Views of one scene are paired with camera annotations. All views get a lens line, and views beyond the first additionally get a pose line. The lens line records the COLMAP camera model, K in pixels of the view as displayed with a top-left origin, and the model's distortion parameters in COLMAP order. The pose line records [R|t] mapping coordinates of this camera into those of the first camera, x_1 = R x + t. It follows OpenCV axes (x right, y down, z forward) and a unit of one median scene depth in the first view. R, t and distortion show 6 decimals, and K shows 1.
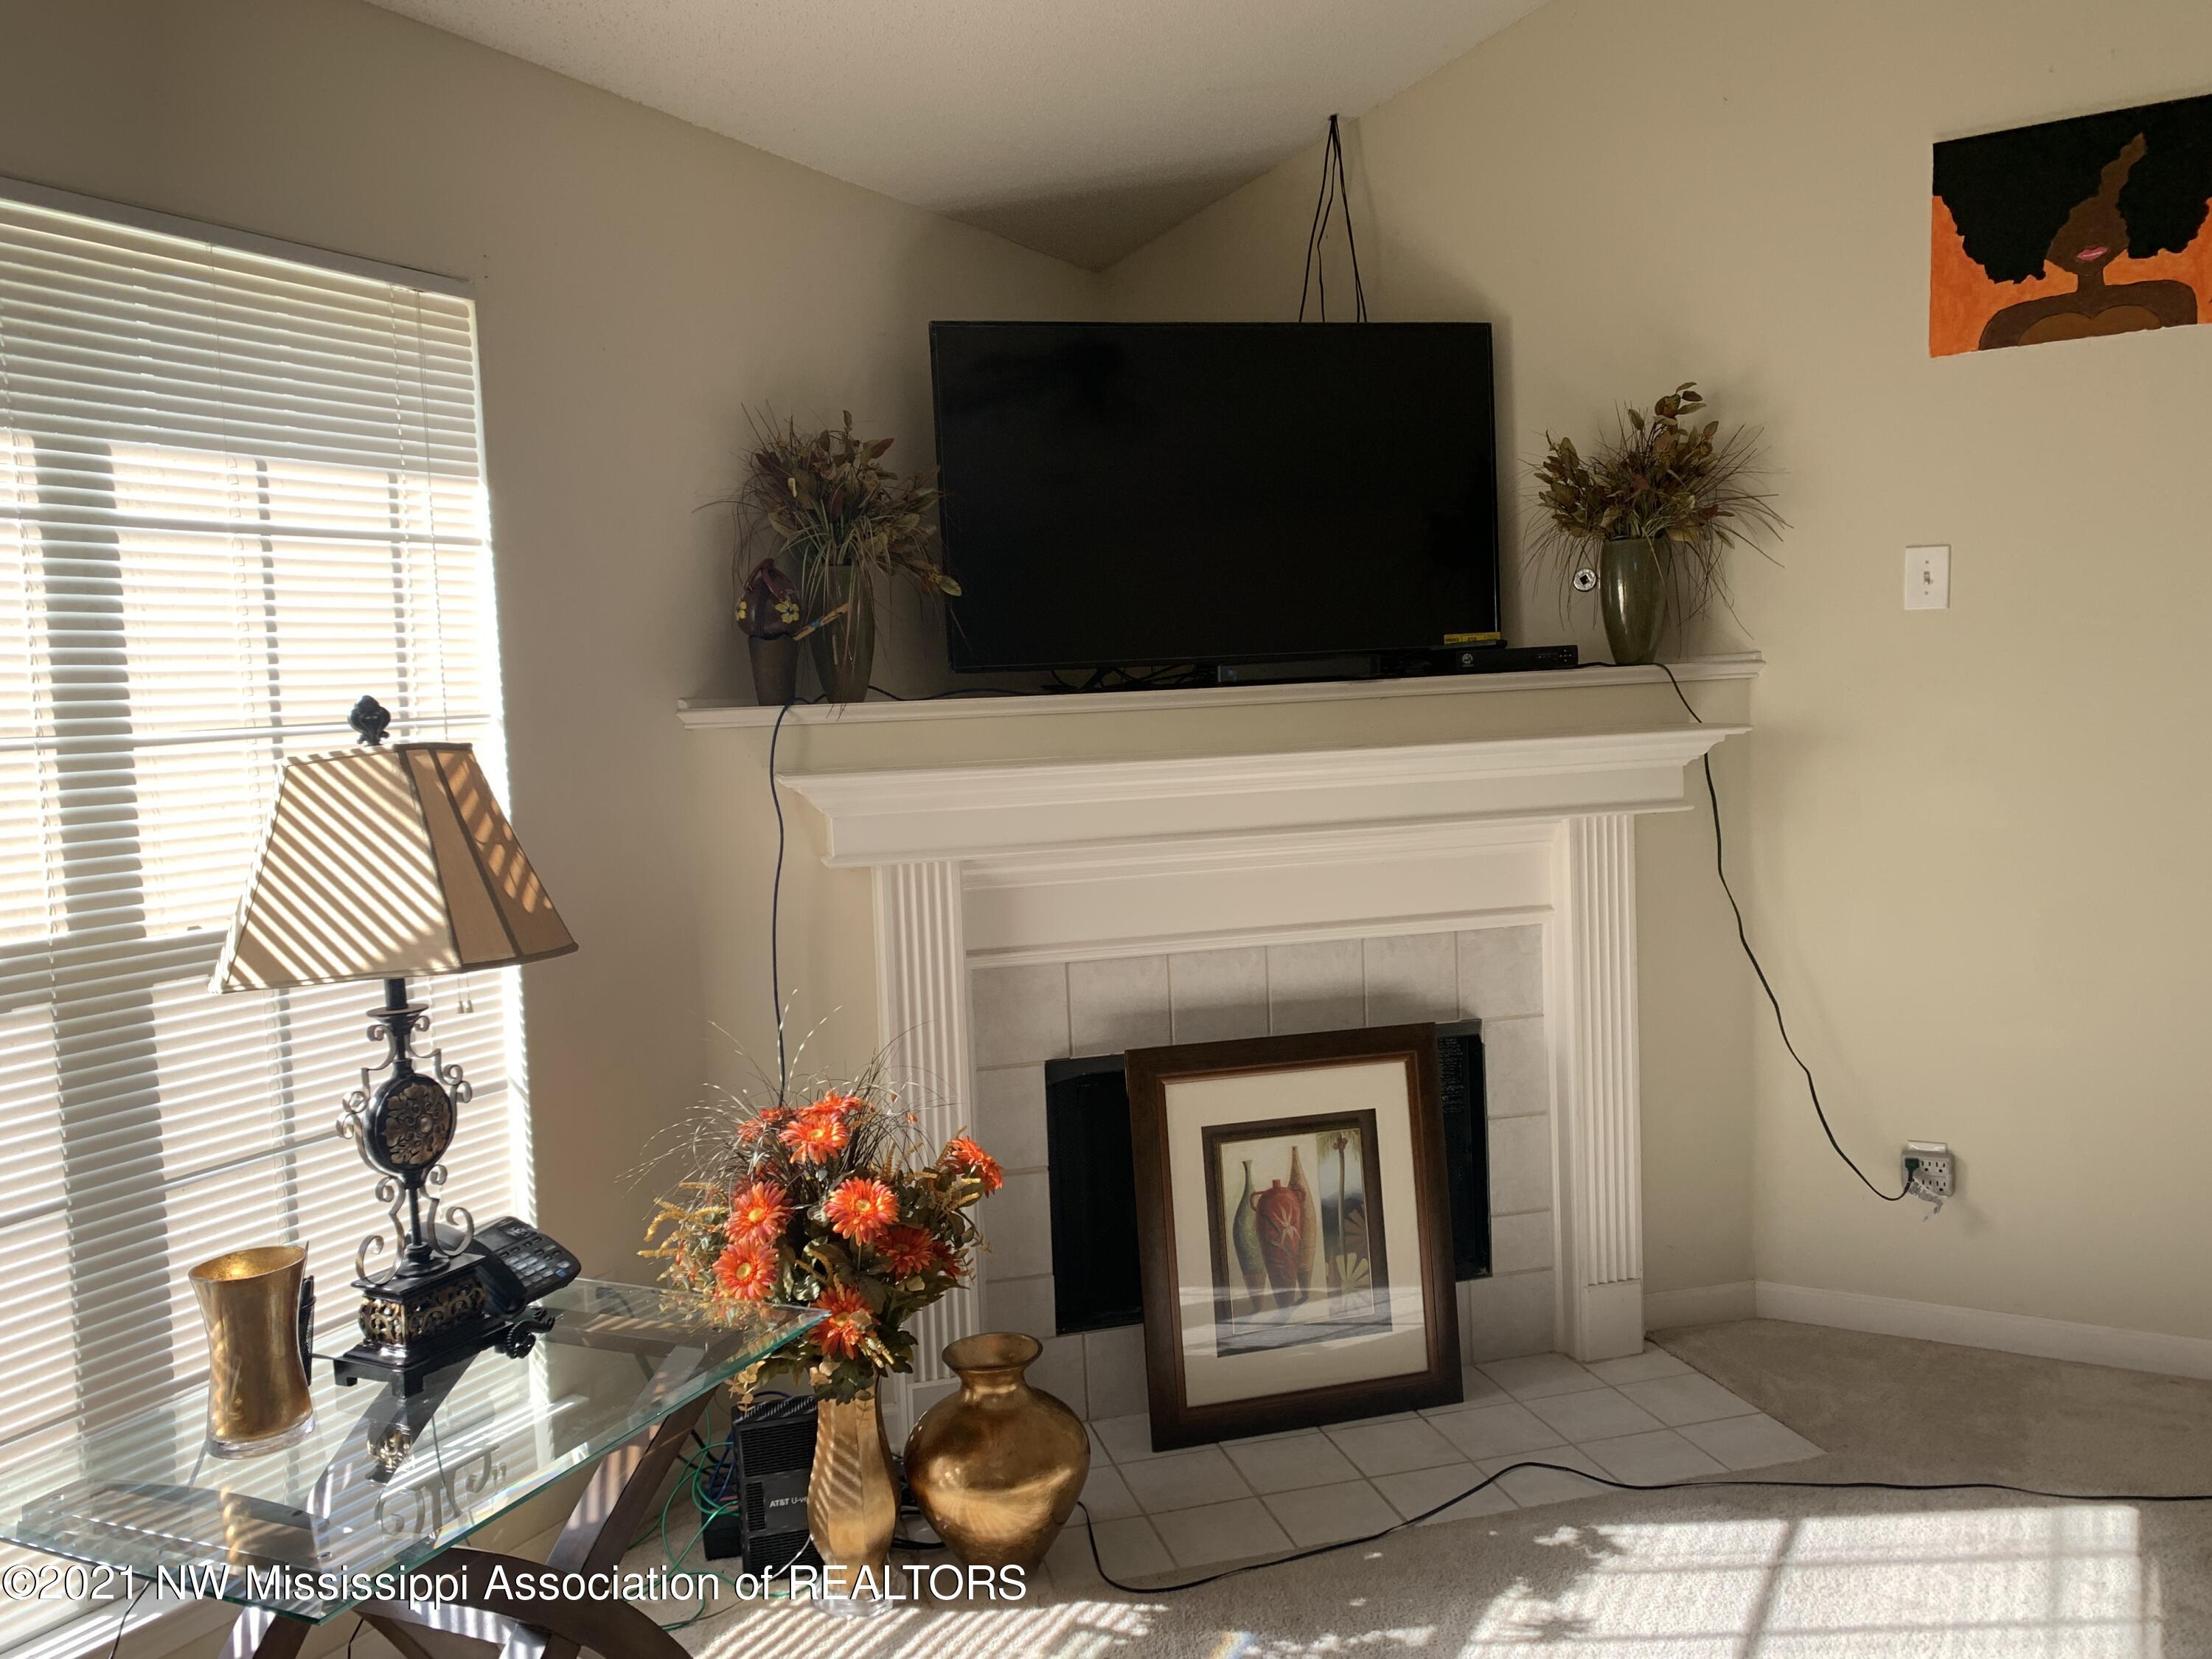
lens RADIAL K [[1714.6, 0, 1108.6], [0, 1714.6, 828.9], [0, 0, 1]] dist [0.050925, -0.022593]
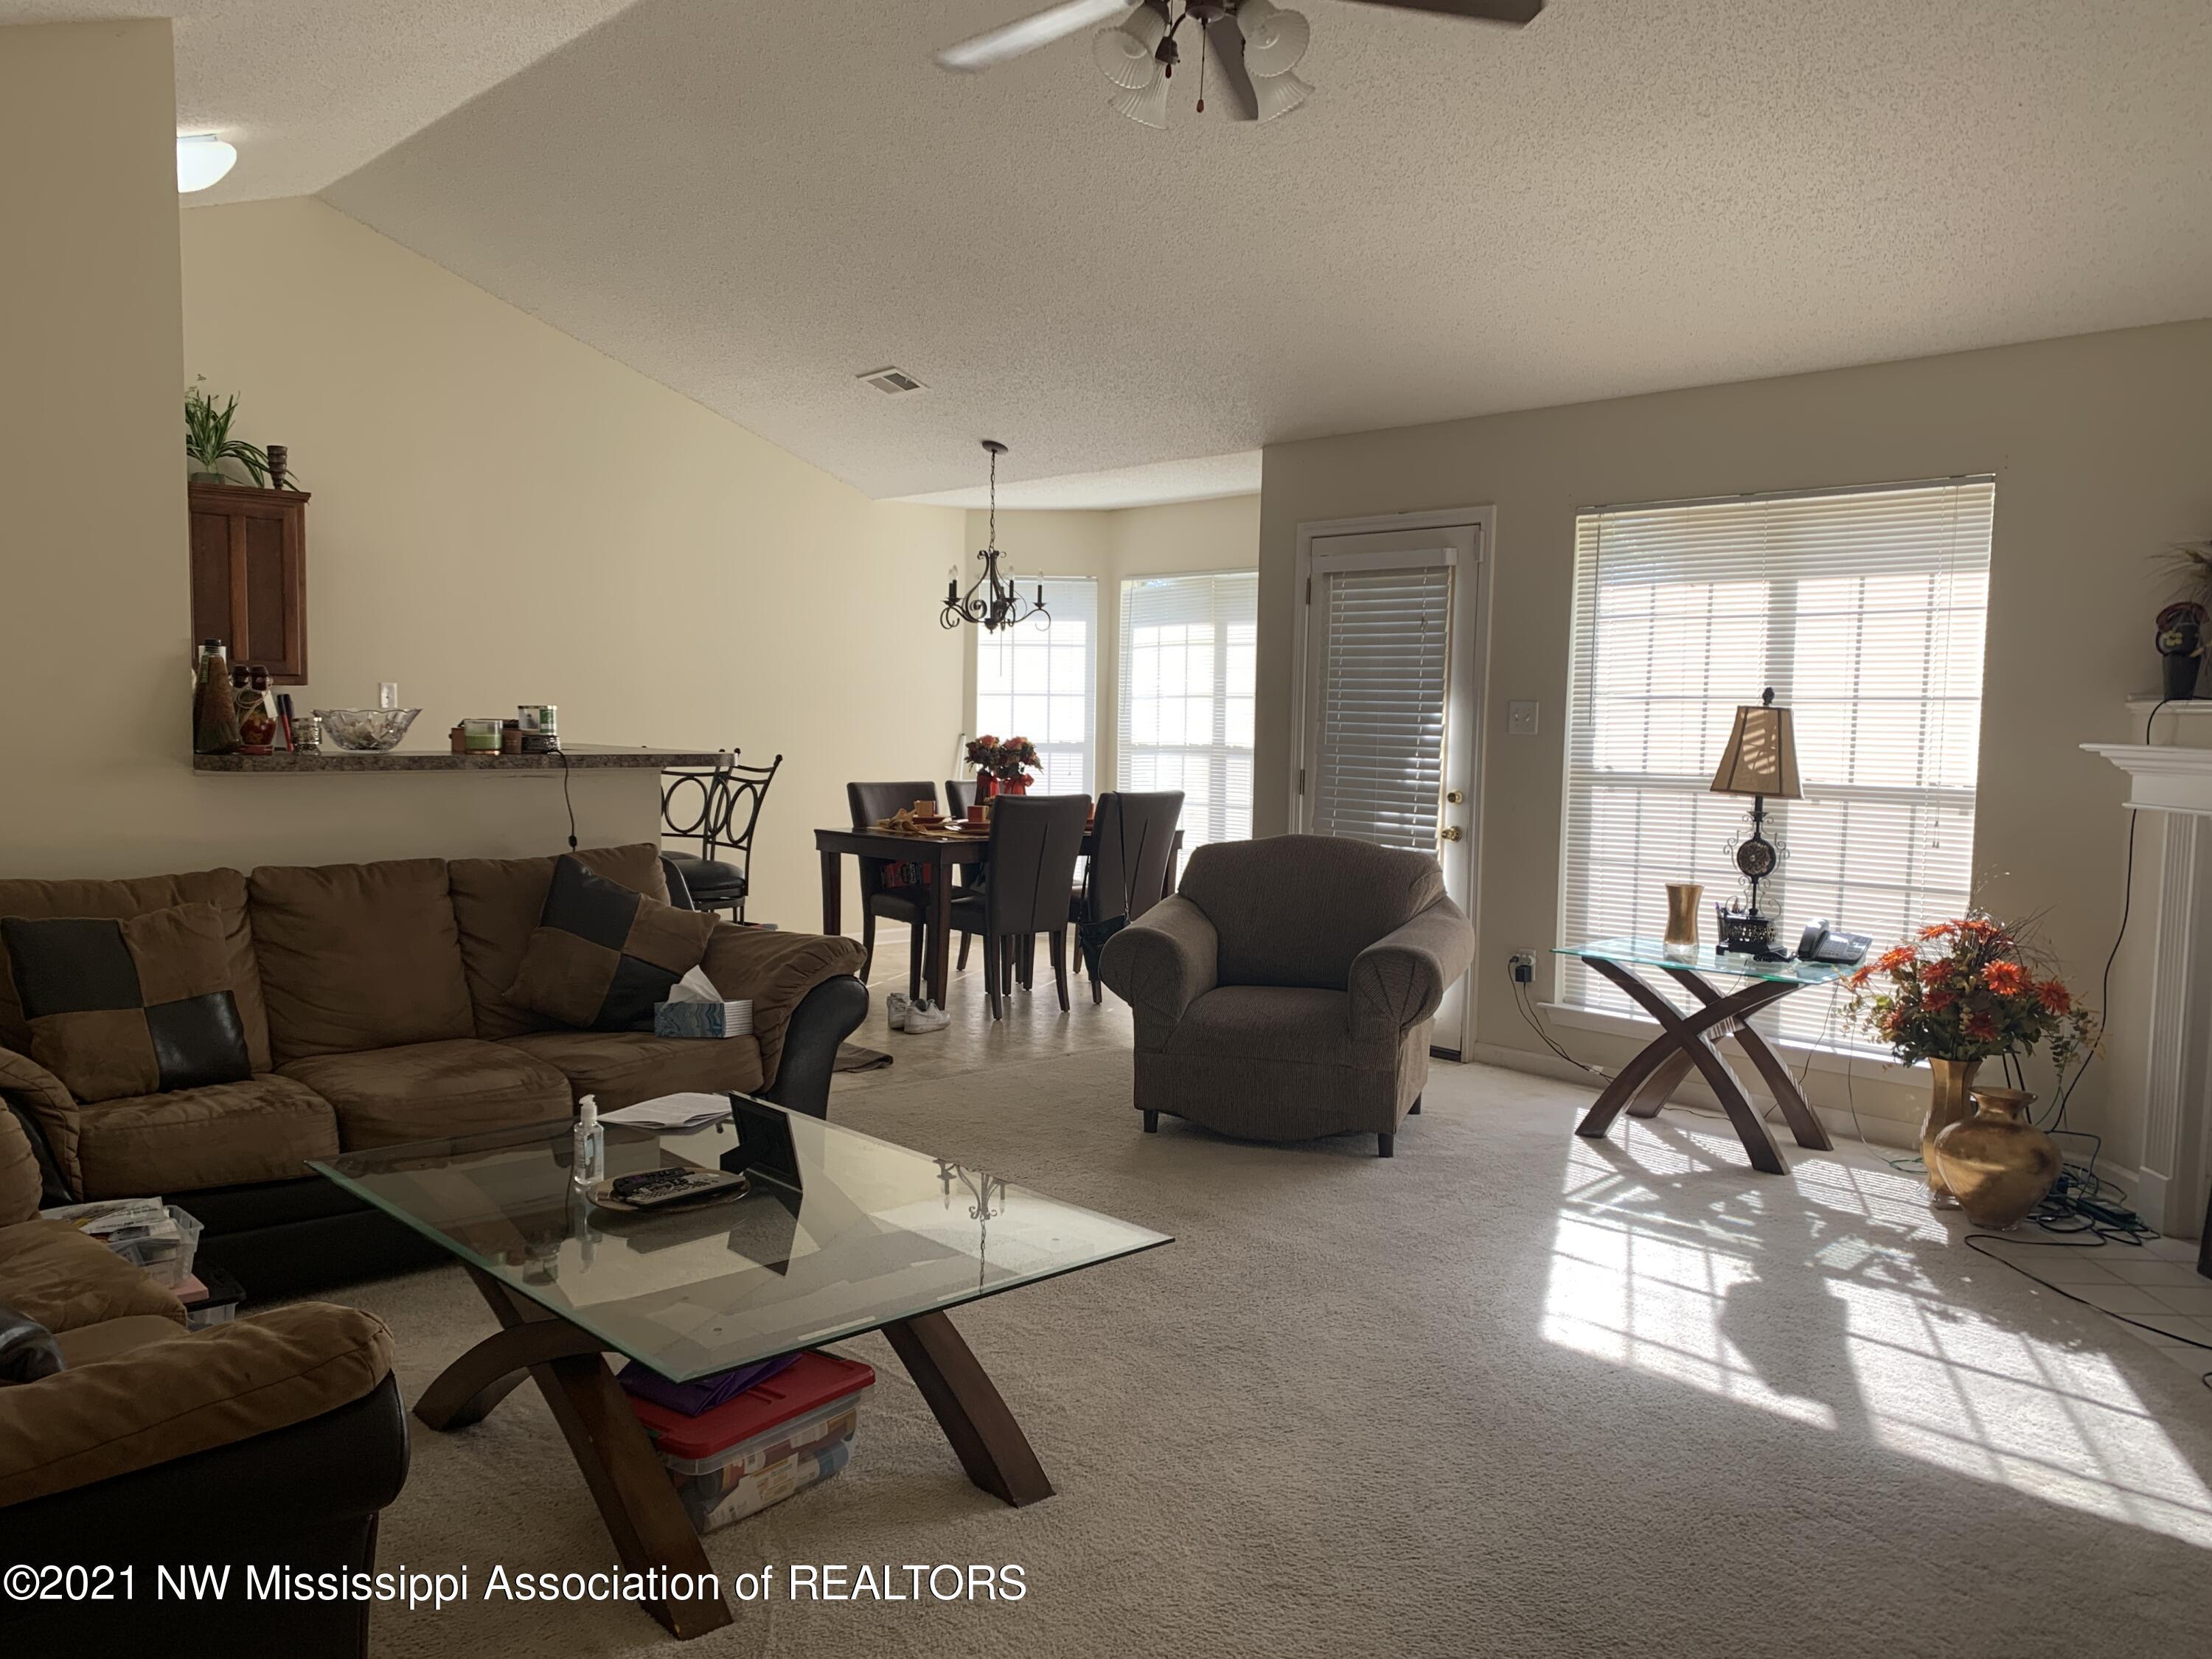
lens RADIAL K [[1704.9, 0, 1100.8], [0, 1704.9, 823.8], [0, 0, 1]] dist [0.029609, 0.011153]
pose [[-0.293907, 0.112725, -0.949164, 1.731688], [-0.080097, 0.986624, 0.141976, -0.118884], [0.952472, 0.117752, -0.280947, 0.614381]]
